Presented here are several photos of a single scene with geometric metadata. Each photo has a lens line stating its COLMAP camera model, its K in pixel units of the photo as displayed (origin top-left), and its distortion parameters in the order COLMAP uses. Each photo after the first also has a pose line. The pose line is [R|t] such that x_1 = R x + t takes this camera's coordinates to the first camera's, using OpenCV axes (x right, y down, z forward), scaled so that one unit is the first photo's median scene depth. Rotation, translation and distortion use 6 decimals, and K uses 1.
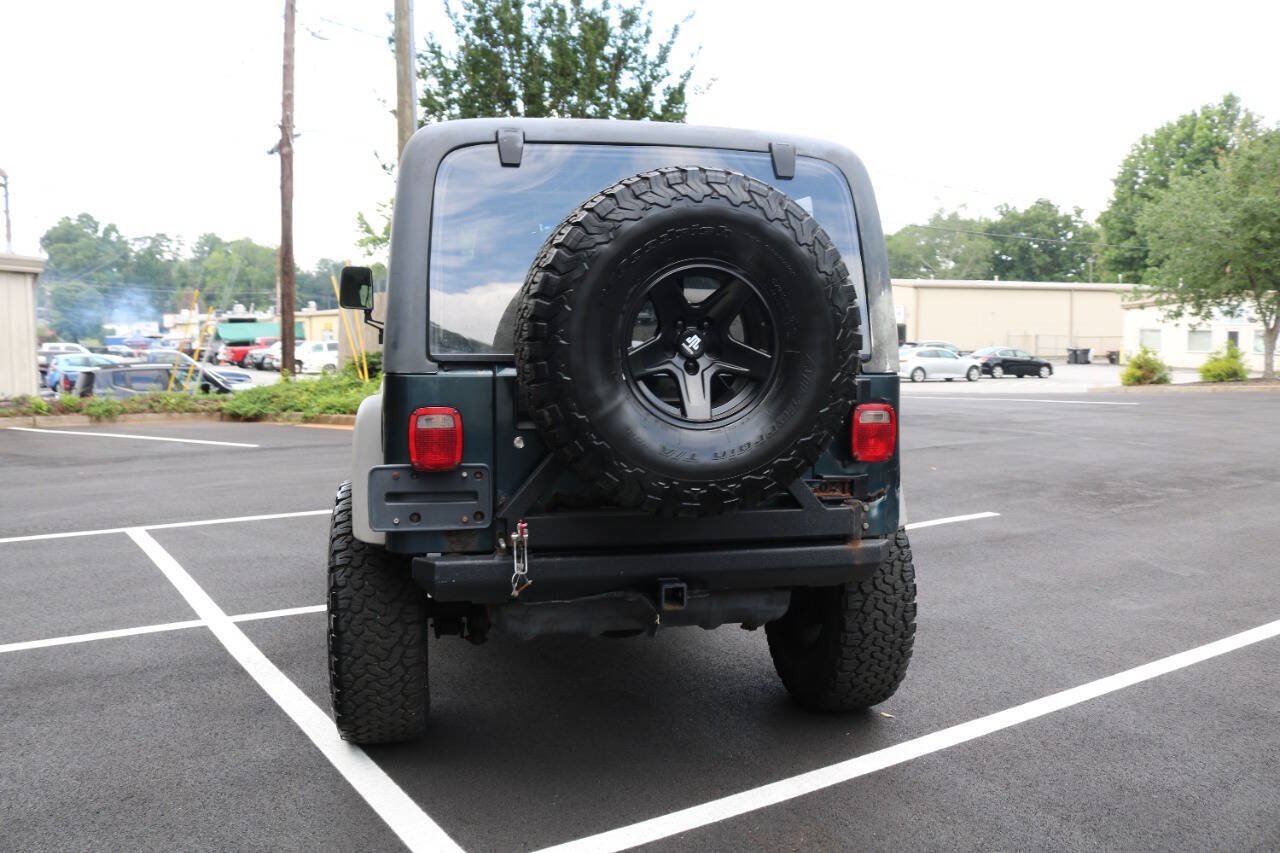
lens RADIAL K [[1059.9, 0, 636.0], [0, 1059.9, 427.6], [0, 0, 1]] dist [-0.152224, 0.116448]
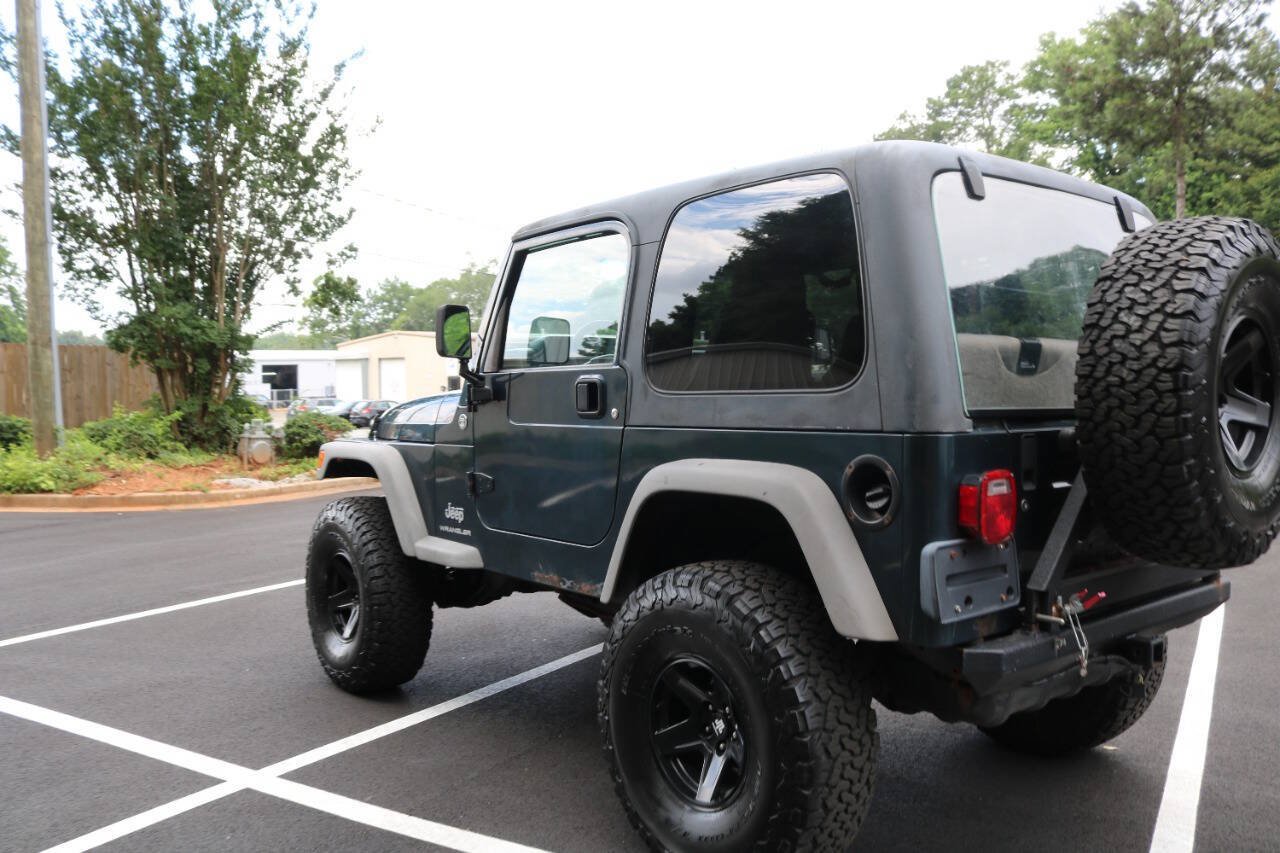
lens RADIAL K [[1059.9, 0, 644.9], [0, 1059.9, 427.2], [0, 0, 1]] dist [-0.152224, 0.116448]
pose [[0.896948, -0.028333, 0.441227, -0.587059], [0.050739, 0.997948, -0.039062, -0.025667], [-0.439215, 0.057424, 0.896545, 0.257616]]
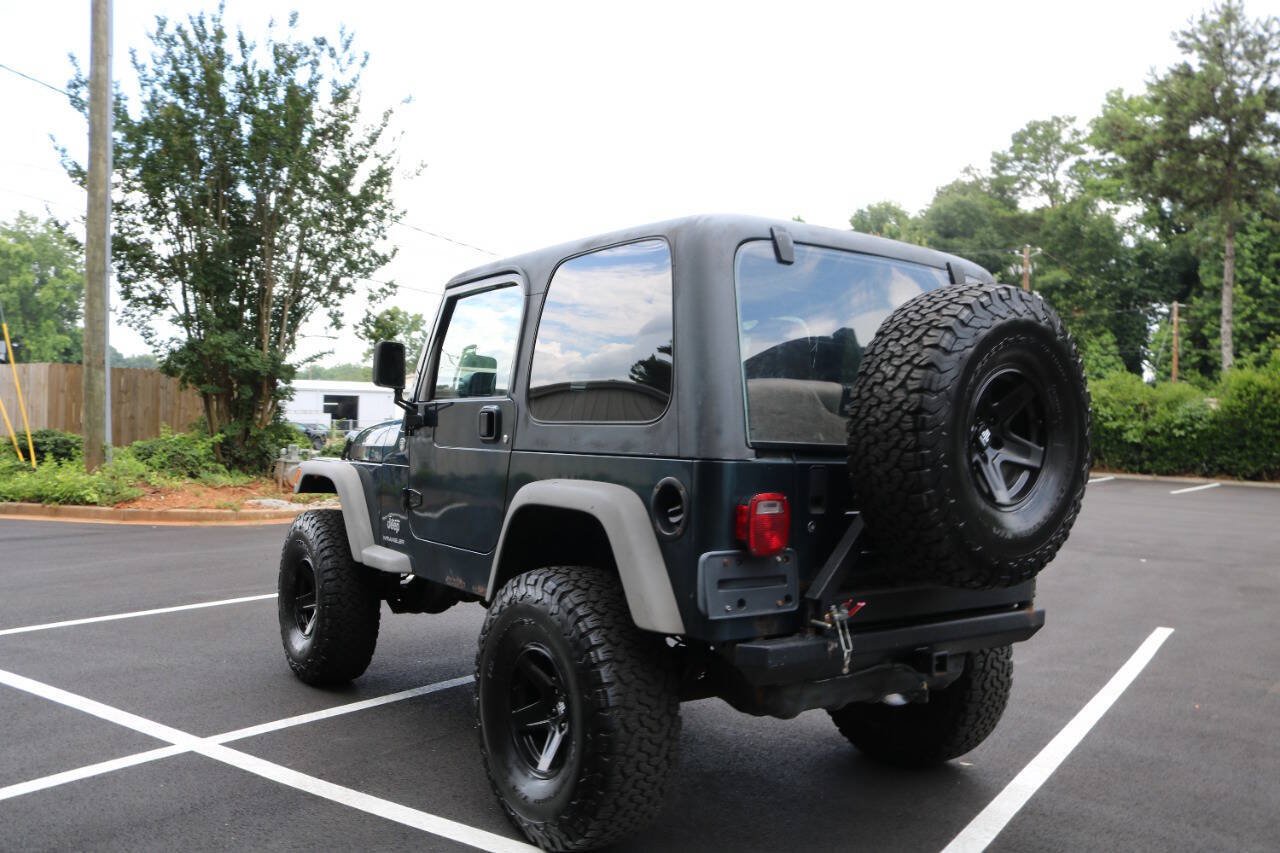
lens RADIAL K [[1059.9, 0, 650.2], [0, 1059.9, 432.7], [0, 0, 1]] dist [-0.152224, 0.116448]
pose [[0.919258, 0.020589, 0.393116, -0.498352], [0.010377, 0.997017, -0.076484, -0.000697], [-0.393518, 0.074387, 0.916302, 0.075285]]
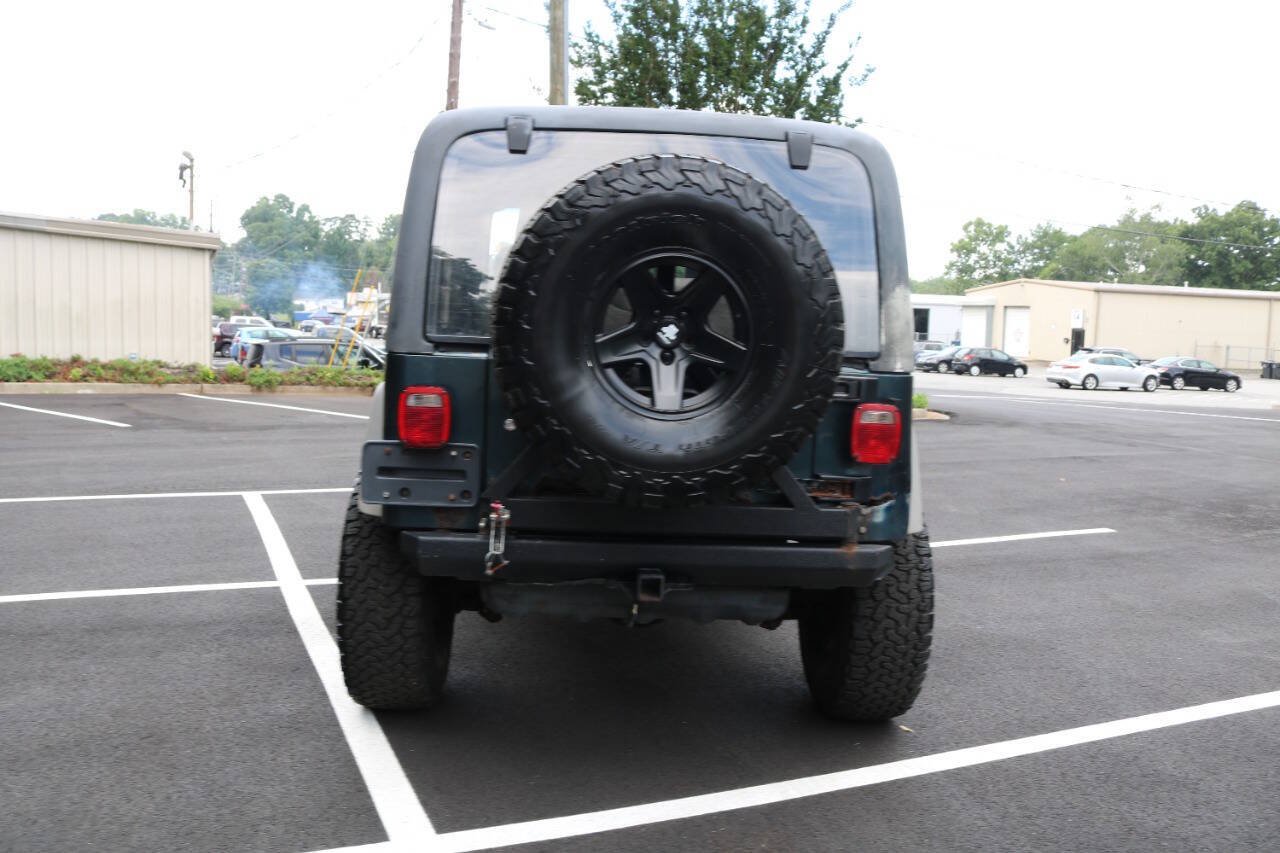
lens RADIAL K [[1059.9, 0, 631.8], [0, 1059.9, 431.1], [0, 0, 1]] dist [-0.152224, 0.116448]
pose [[0.985518, 0.050930, -0.161739, 0.126320], [-0.049046, 0.998674, 0.015624, -0.001231], [0.162320, -0.007465, 0.986710, 0.012539]]
